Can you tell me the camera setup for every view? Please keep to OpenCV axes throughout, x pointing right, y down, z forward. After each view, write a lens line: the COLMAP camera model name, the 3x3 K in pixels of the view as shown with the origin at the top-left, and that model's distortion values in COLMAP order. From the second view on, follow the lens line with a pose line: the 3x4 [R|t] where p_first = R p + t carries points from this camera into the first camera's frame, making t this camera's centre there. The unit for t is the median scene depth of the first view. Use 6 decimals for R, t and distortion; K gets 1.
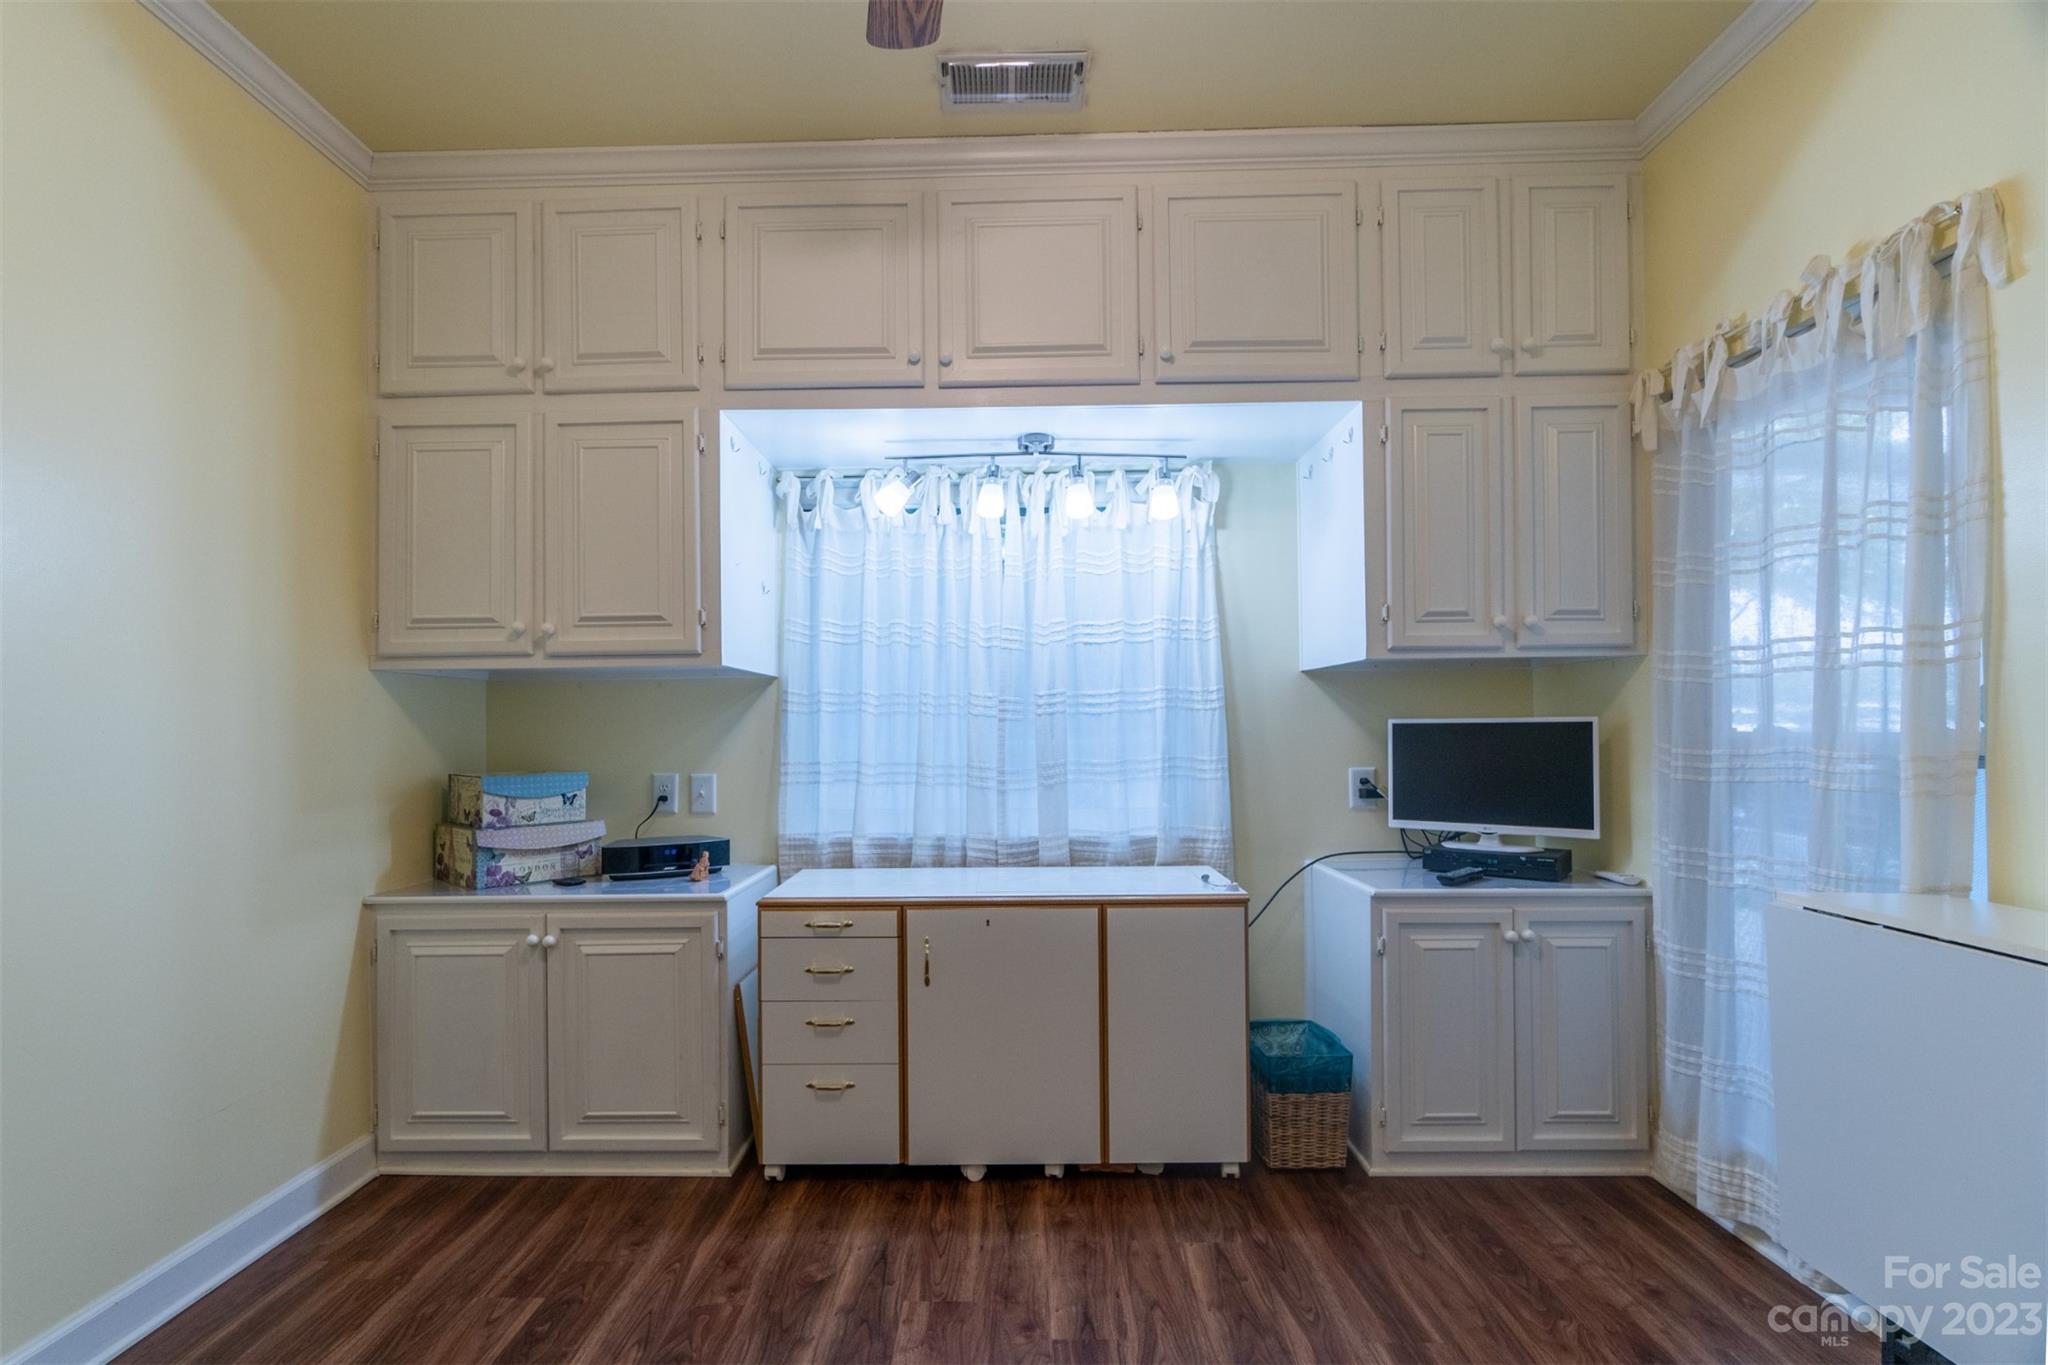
lens RADIAL K [[889.0, 0, 779.8], [0, 889.0, 718.5], [0, 0, 1]] dist [-0.002681, 0.001309]
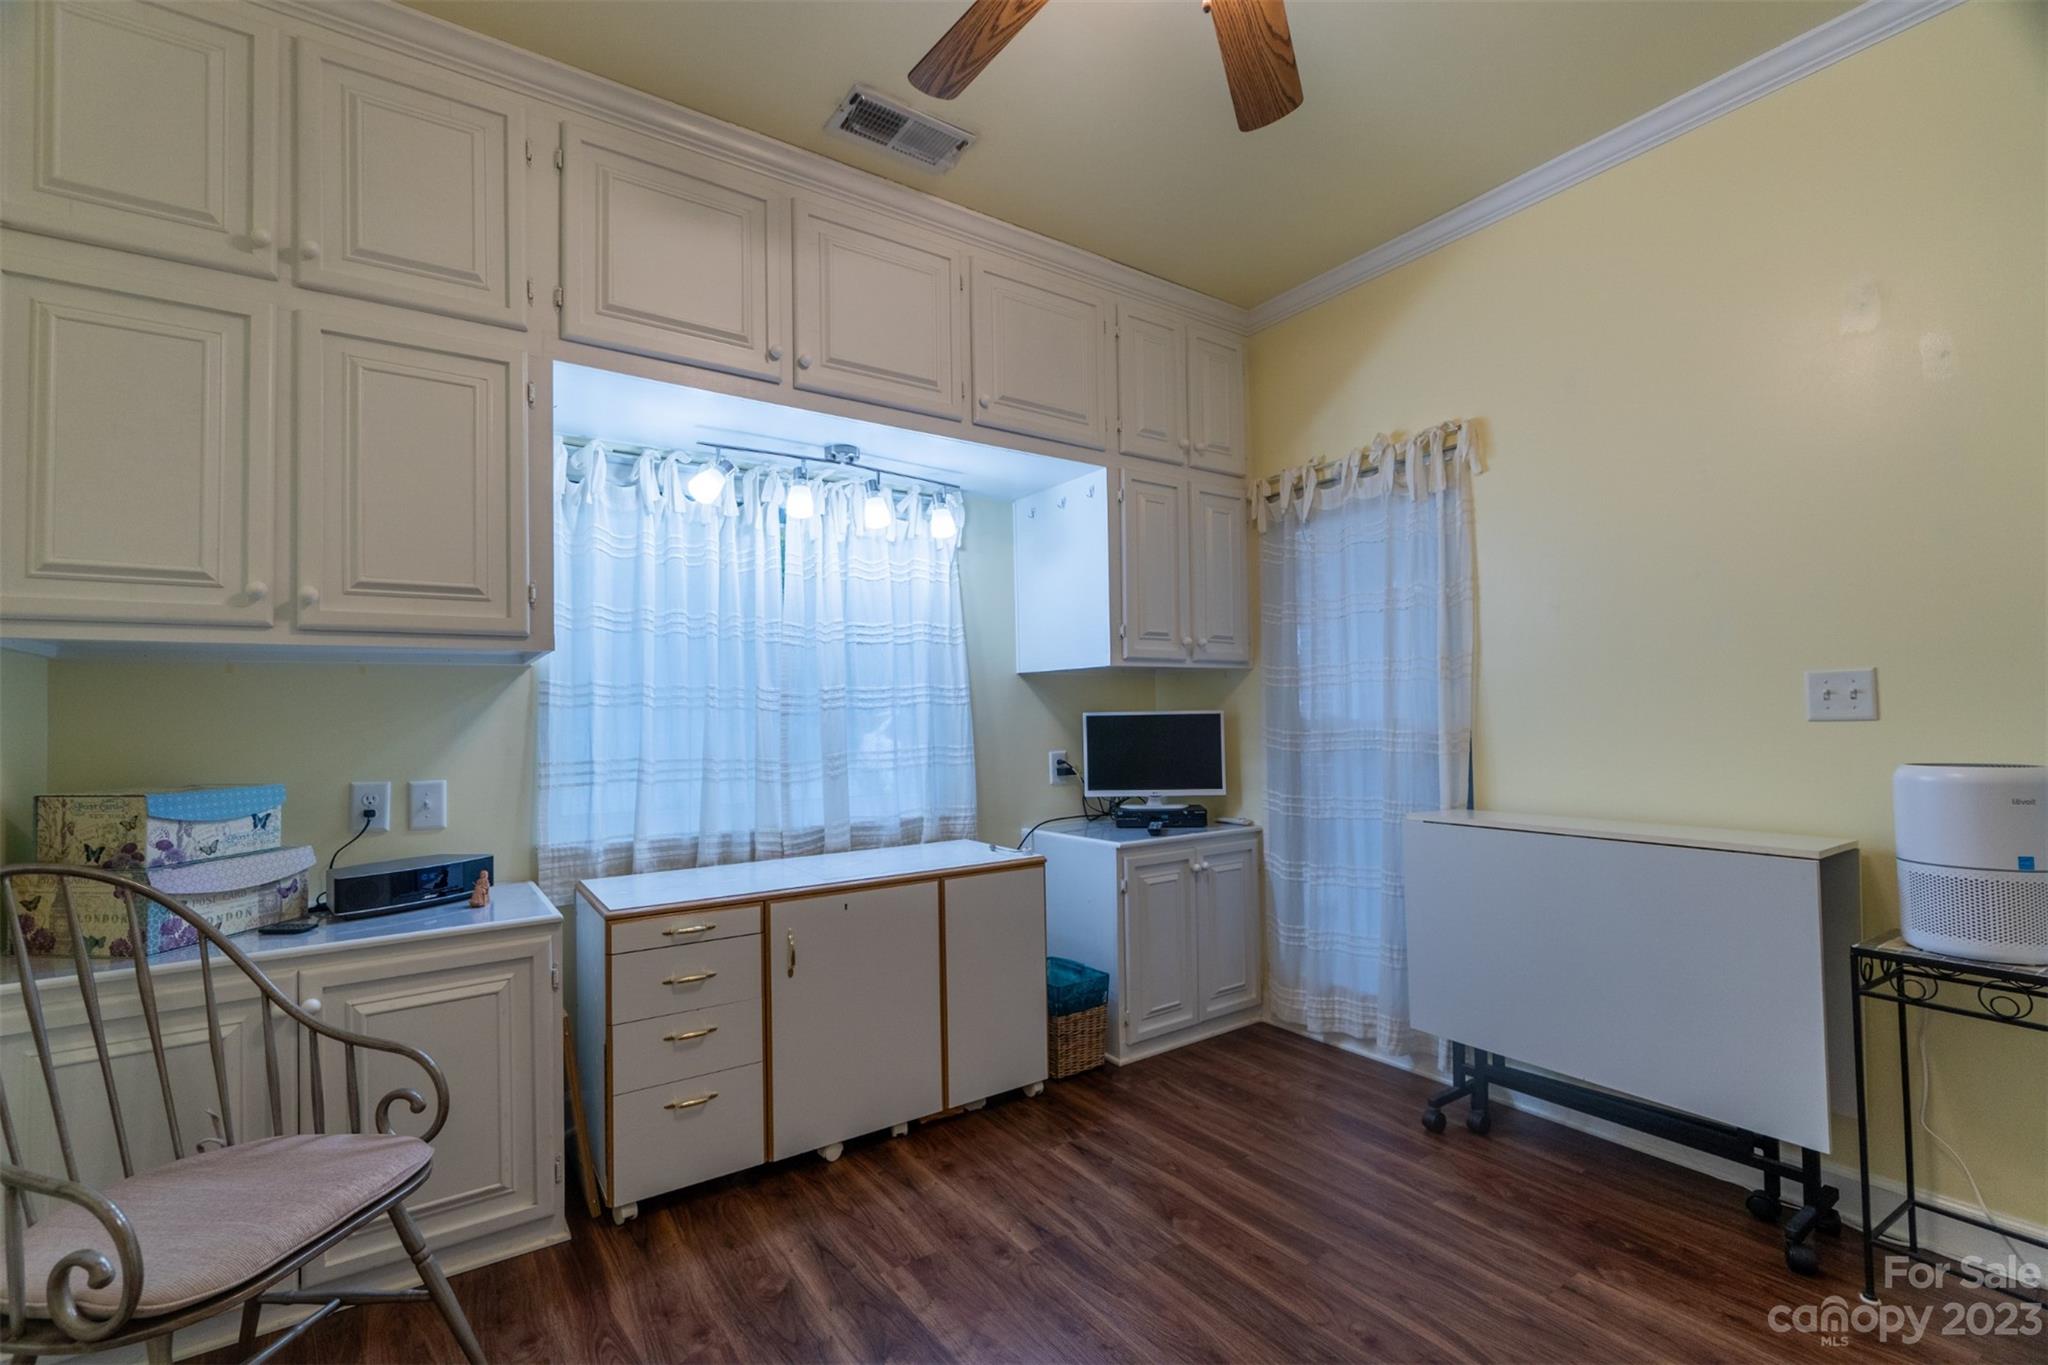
lens RADIAL K [[881.0, 0, 1005.1], [0, 881.0, 693.1], [0, 0, 1]] dist [-0.005874, 0.003804]
pose [[0.814593, 0.011701, 0.579915, -0.213251], [0.002128, 0.999730, -0.023160, 0.002827], [-0.580030, 0.020100, 0.814347, 0.043259]]
